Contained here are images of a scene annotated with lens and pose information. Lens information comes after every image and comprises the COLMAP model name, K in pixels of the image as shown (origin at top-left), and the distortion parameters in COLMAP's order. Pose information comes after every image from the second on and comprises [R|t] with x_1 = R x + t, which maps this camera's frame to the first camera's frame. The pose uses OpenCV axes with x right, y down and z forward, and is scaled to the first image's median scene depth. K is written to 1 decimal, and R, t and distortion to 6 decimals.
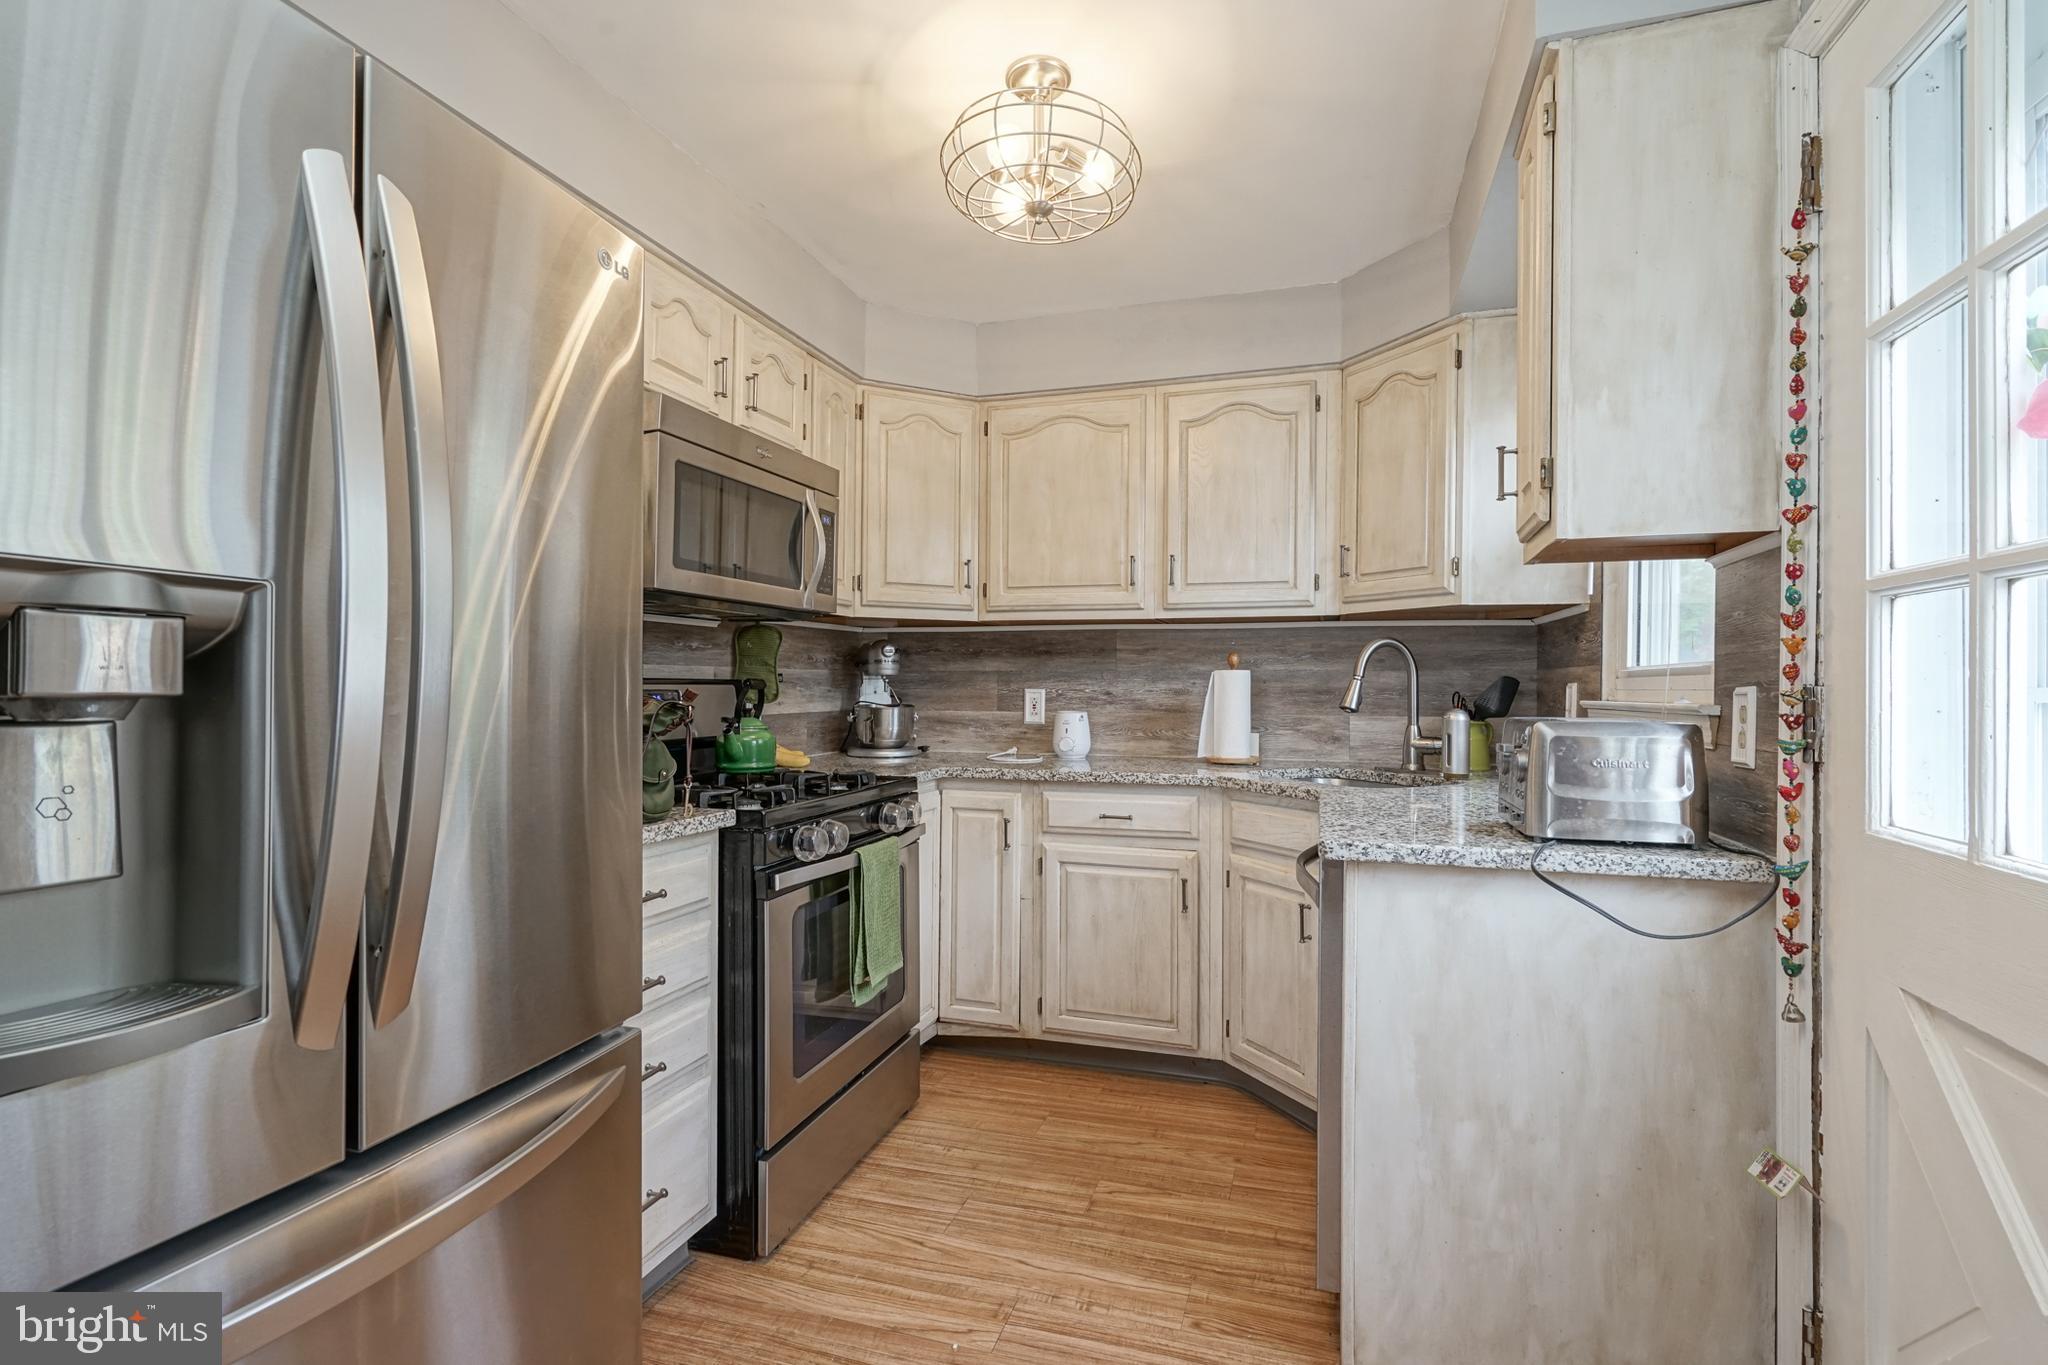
lens RADIAL K [[954.7, 0, 1024.0], [0, 954.7, 682.5], [0, 0, 1]] dist [-0.000475, 0.000029]
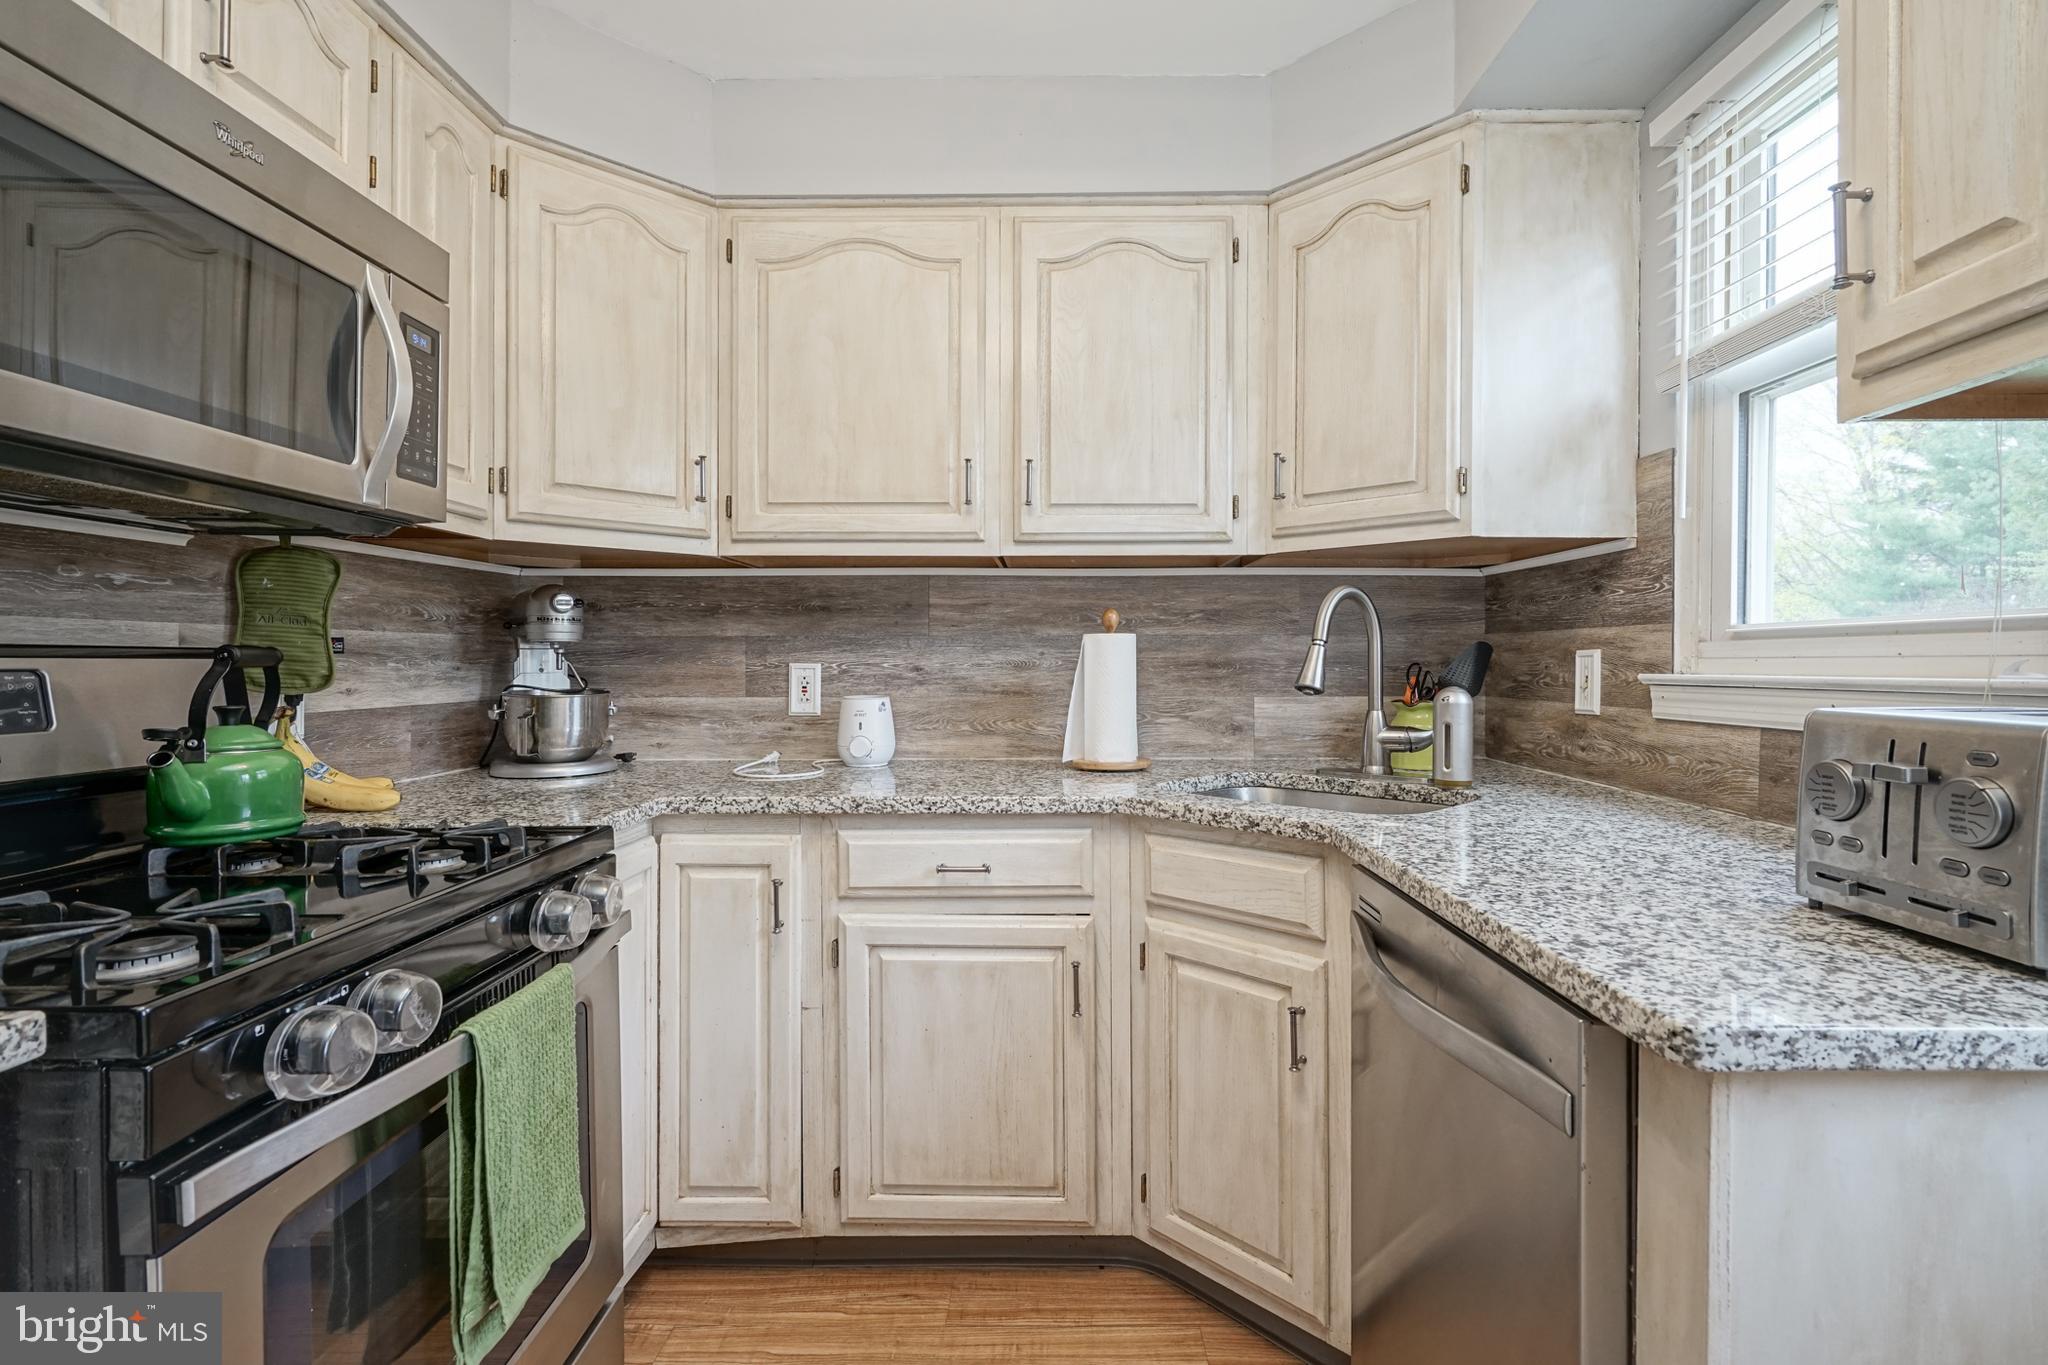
lens RADIAL K [[937.9, 0, 1034.6], [0, 937.9, 665.5], [0, 0, 1]] dist [-0.002821, 0.000230]
pose [[0.953445, -0.007400, 0.301477, -0.040145], [0.004788, 0.999944, 0.009400, 0.003522], [-0.301530, -0.007519, 0.953427, 0.387577]]
